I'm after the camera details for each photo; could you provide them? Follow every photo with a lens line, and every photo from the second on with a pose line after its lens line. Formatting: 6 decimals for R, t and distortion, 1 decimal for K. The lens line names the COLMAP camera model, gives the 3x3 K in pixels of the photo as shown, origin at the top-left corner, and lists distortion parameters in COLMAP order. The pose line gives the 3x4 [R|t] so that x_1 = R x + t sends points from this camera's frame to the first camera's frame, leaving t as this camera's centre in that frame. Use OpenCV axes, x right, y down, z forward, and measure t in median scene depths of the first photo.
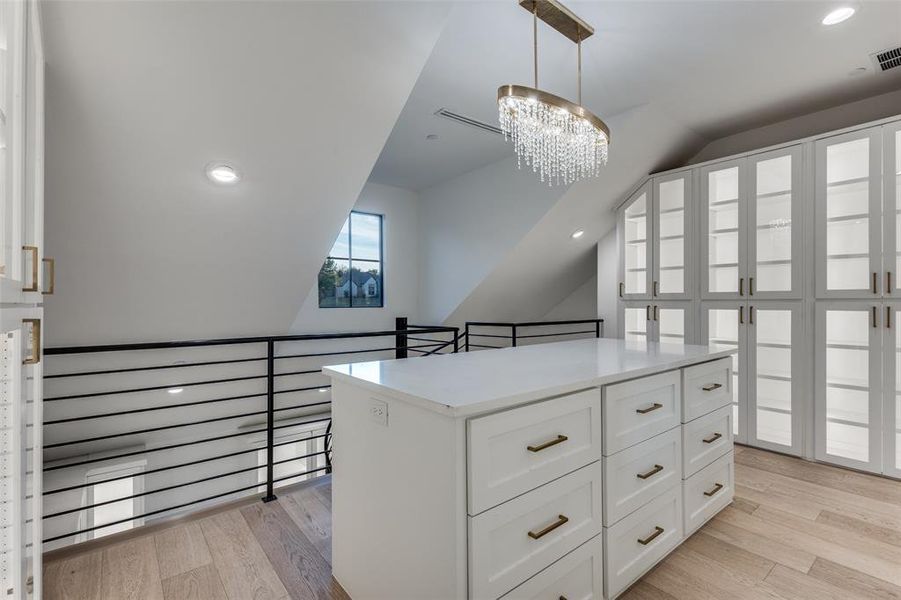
lens RADIAL K [[414.8, 0, 452.2], [0, 414.8, 301.3], [0, 0, 1]] dist [0.005378, -0.000133]
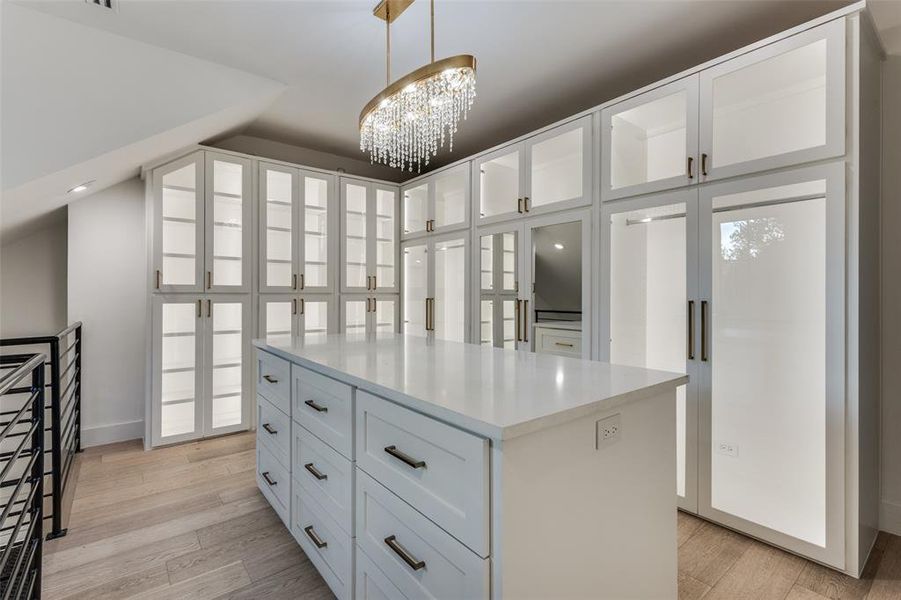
lens RADIAL K [[414.8, 0, 451.9], [0, 414.8, 294.9], [0, 0, 1]] dist [0.005378, -0.000133]
pose [[0.003316, 0.000946, 0.999994, -0.390757], [-0.000664, 0.999999, -0.000944, 0.001495], [-0.999994, -0.000661, 0.003316, 0.517793]]
